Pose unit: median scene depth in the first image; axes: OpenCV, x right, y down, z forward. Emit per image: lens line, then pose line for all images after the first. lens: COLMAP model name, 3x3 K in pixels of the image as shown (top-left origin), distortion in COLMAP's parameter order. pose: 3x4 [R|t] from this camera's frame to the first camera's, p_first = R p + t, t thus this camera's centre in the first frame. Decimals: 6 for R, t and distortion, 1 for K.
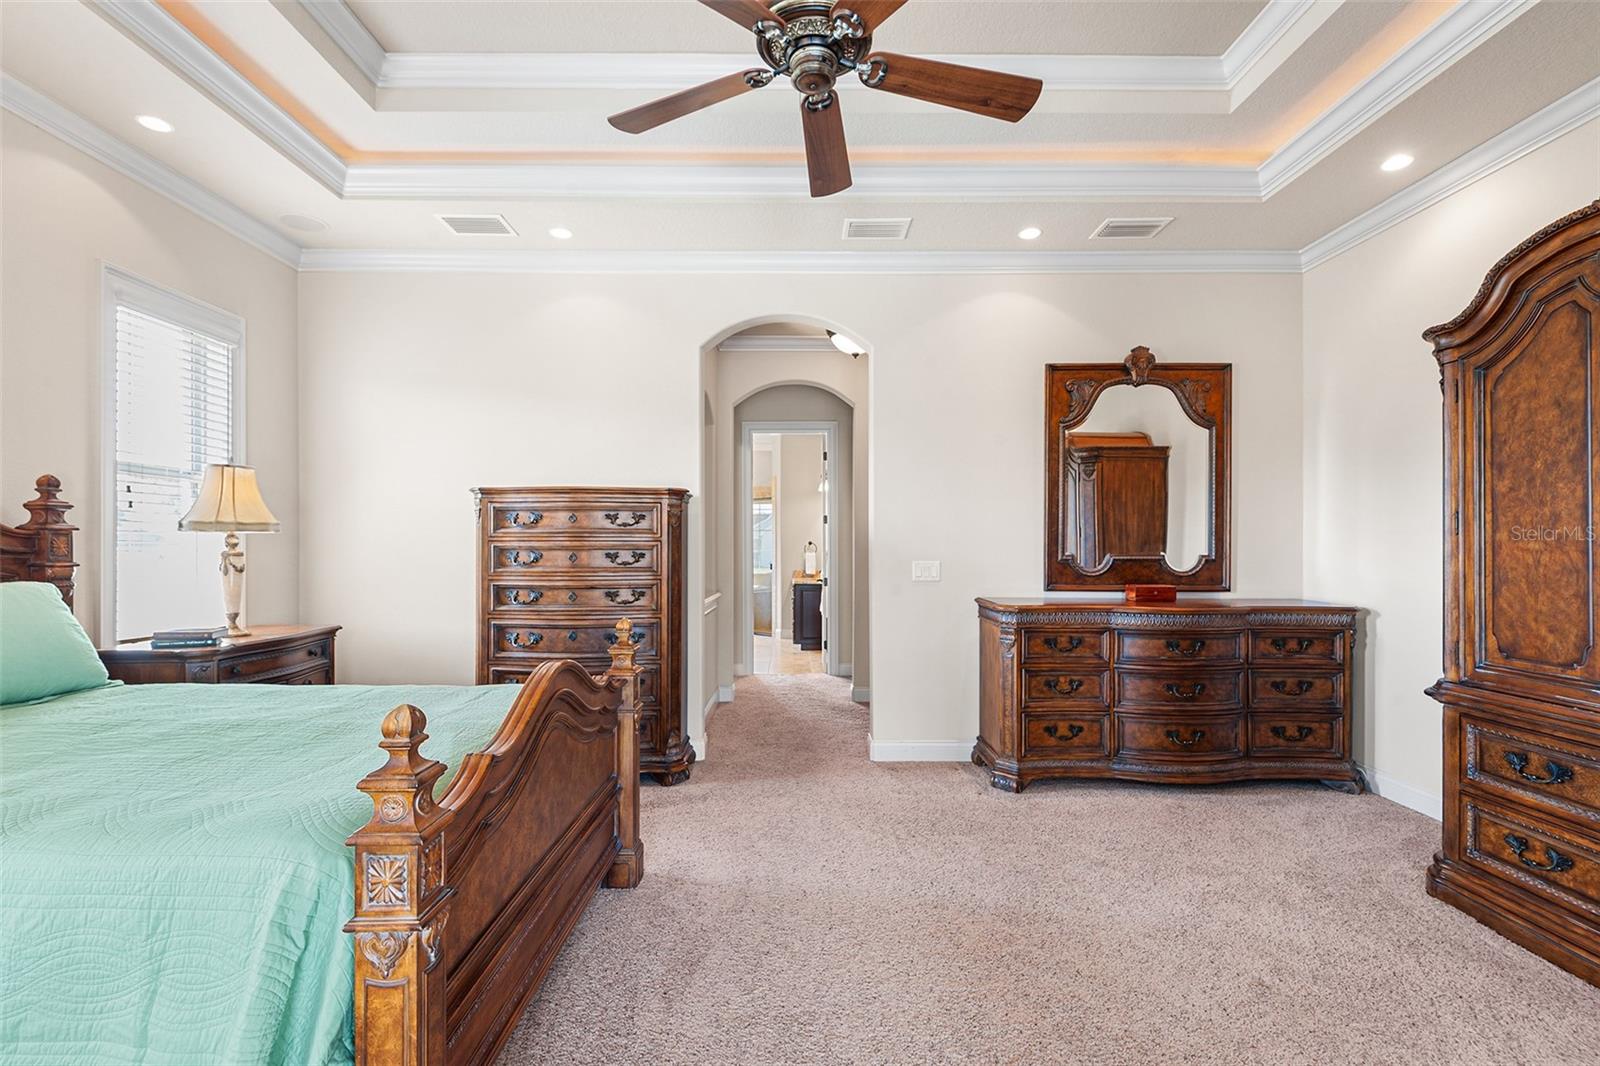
lens RADIAL K [[723.5, 0, 800.0], [0, 723.5, 547.7], [0, 0, 1]] dist [0.032202, -0.022884]
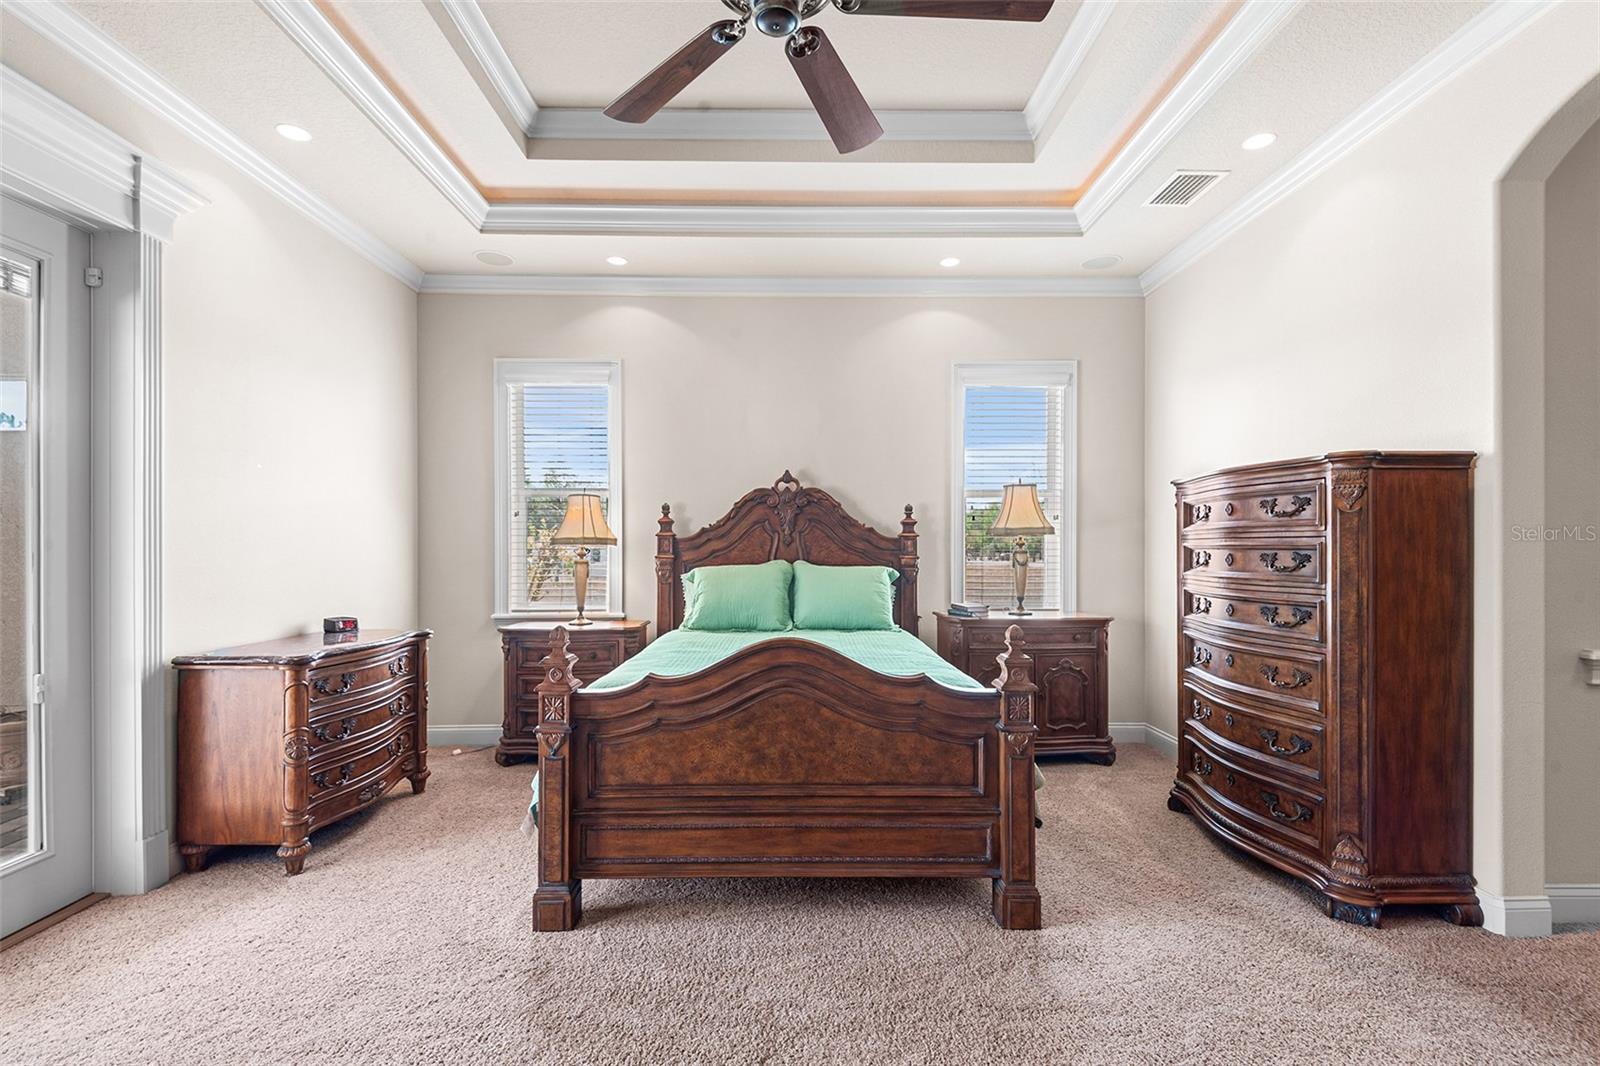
lens RADIAL K [[723.5, 0, 800.0], [0, 723.5, 547.7], [0, 0, 1]] dist [0.032202, -0.022884]
pose [[0.007767, 0.000384, -0.999970, 0.519725], [-0.001353, 0.999999, 0.000374, 0.001087], [0.999969, 0.001350, 0.007767, 0.597616]]
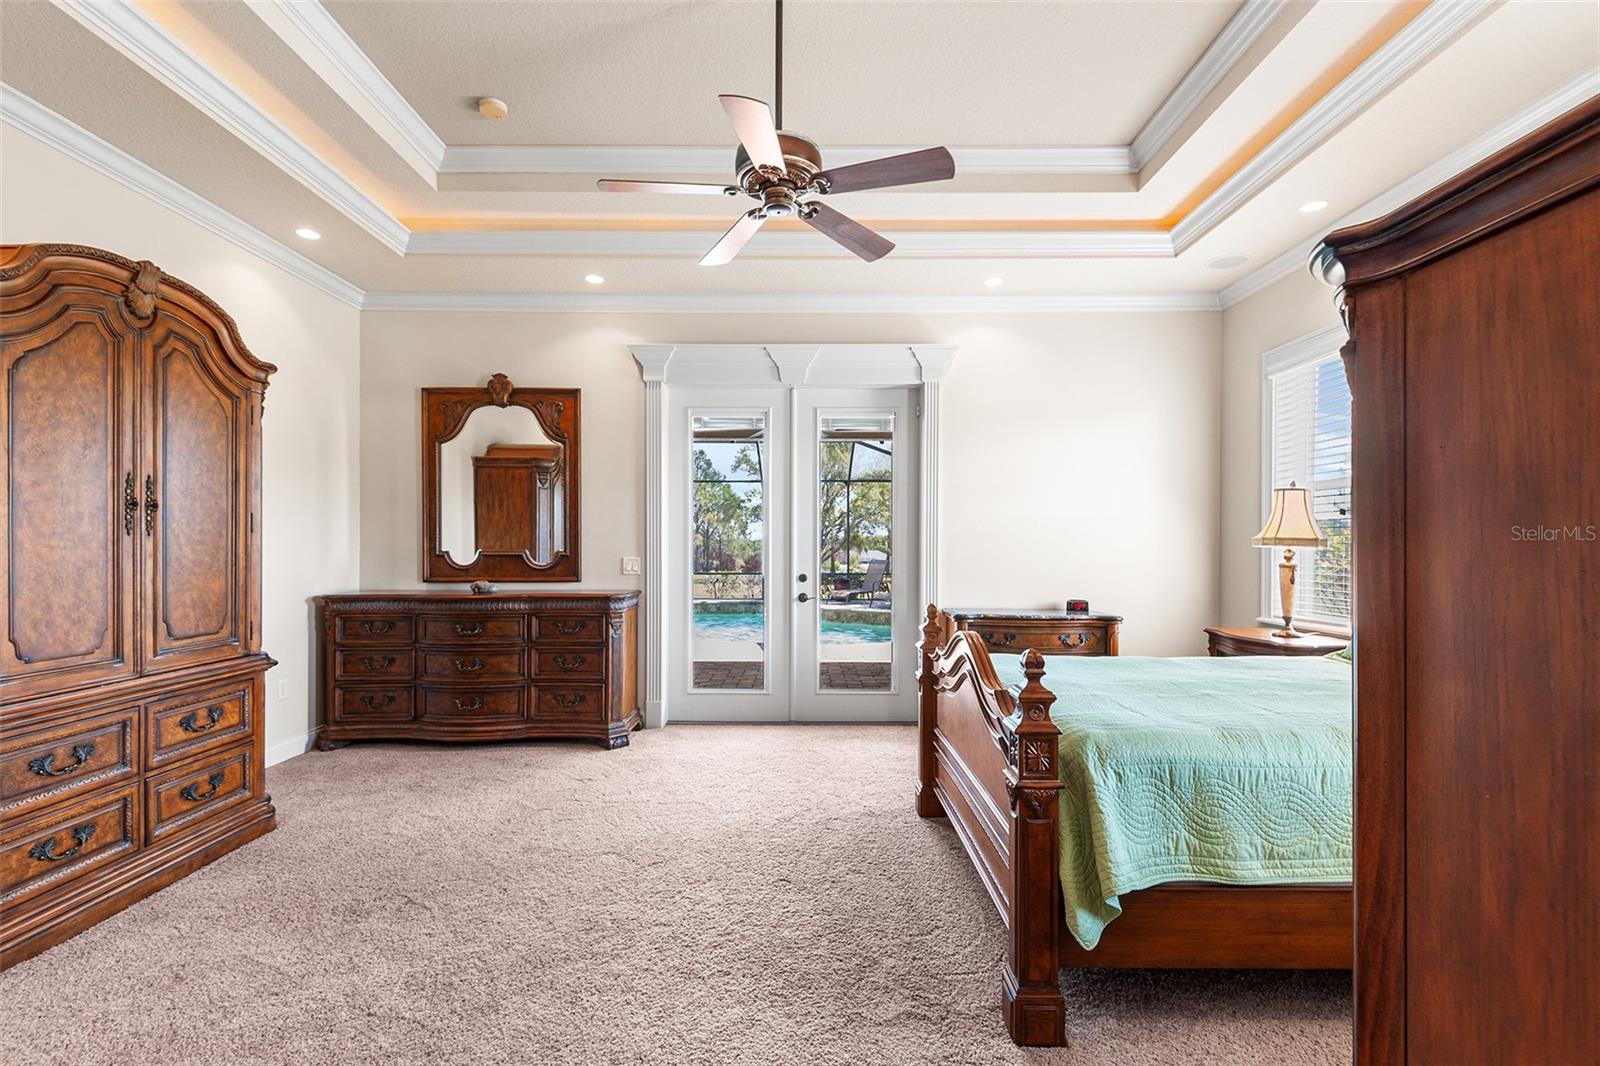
lens RADIAL K [[723.5, 0, 800.0], [0, 723.5, 547.7], [0, 0, 1]] dist [0.032202, -0.022884]
pose [[-0.999958, -0.002433, 0.008885, -0.019839], [-0.002411, 0.999994, 0.002490, -0.000256], [-0.008891, 0.002468, -0.999957, 1.373394]]
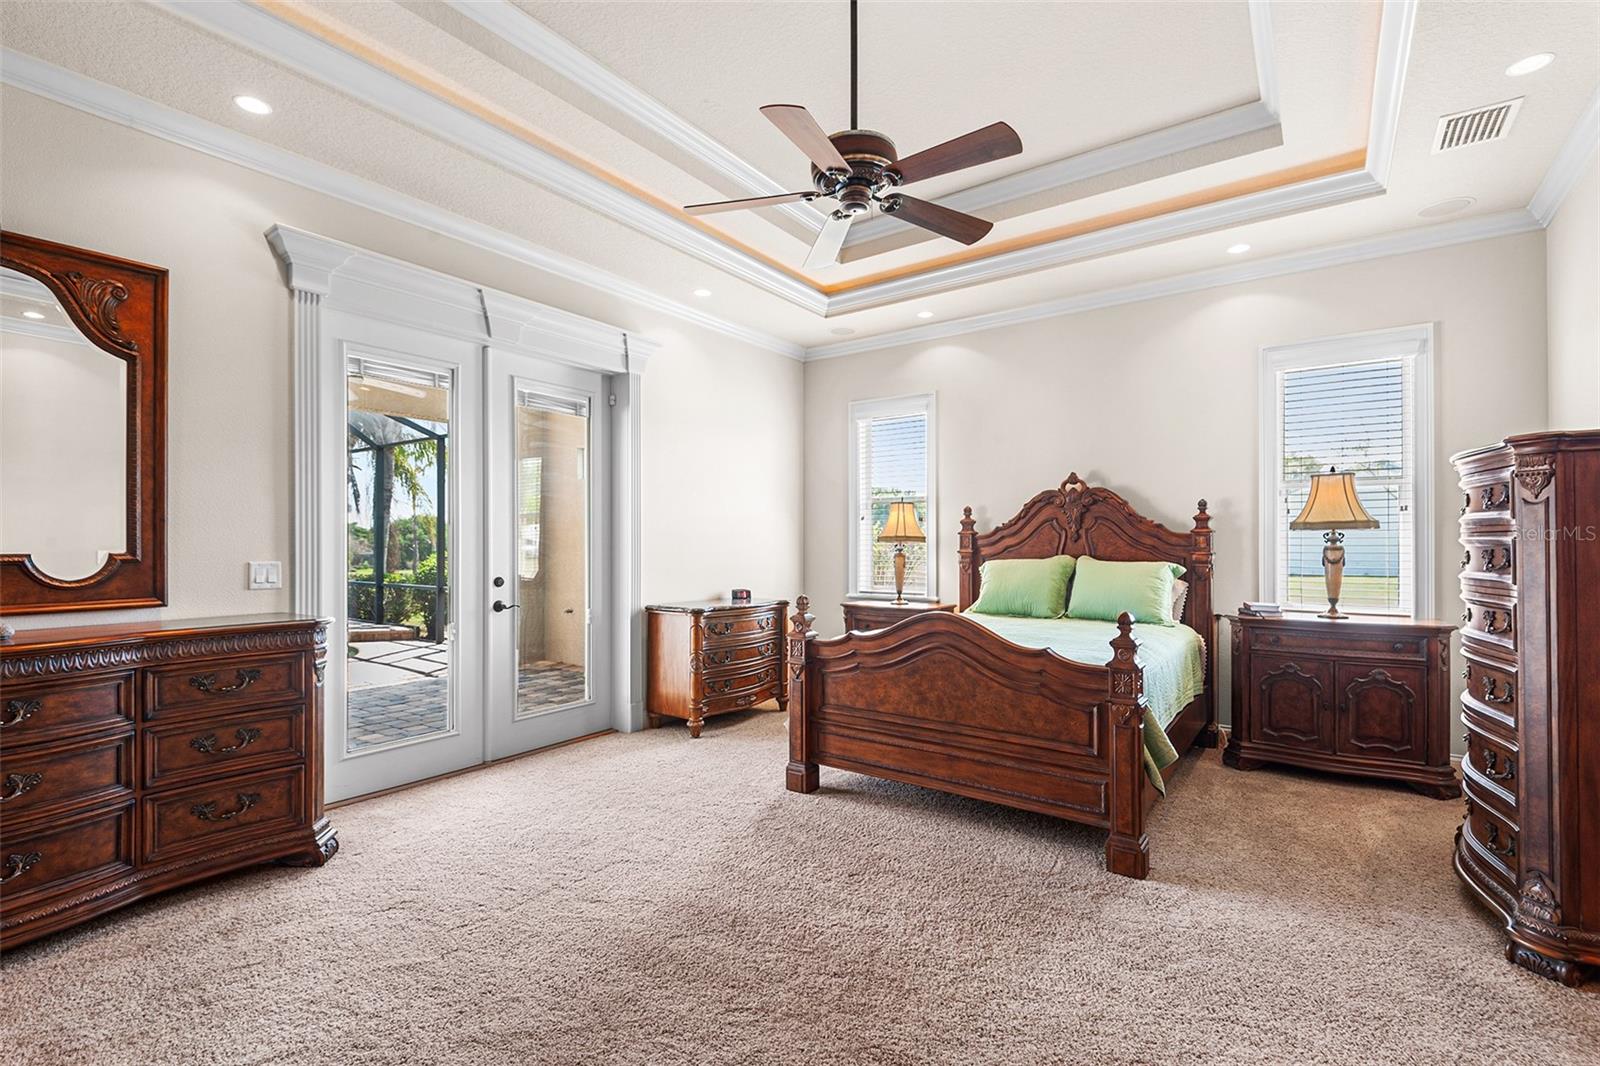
lens RADIAL K [[719.3, 0, 799.2], [0, 719.3, 539.5], [0, 0, 1]] dist [0.001469, -0.000825]
pose [[-0.589914, -0.004309, -0.807455, 0.676083], [-0.000397, 0.999987, -0.005046, 0.000528], [0.807466, -0.002656, -0.589908, 0.996029]]
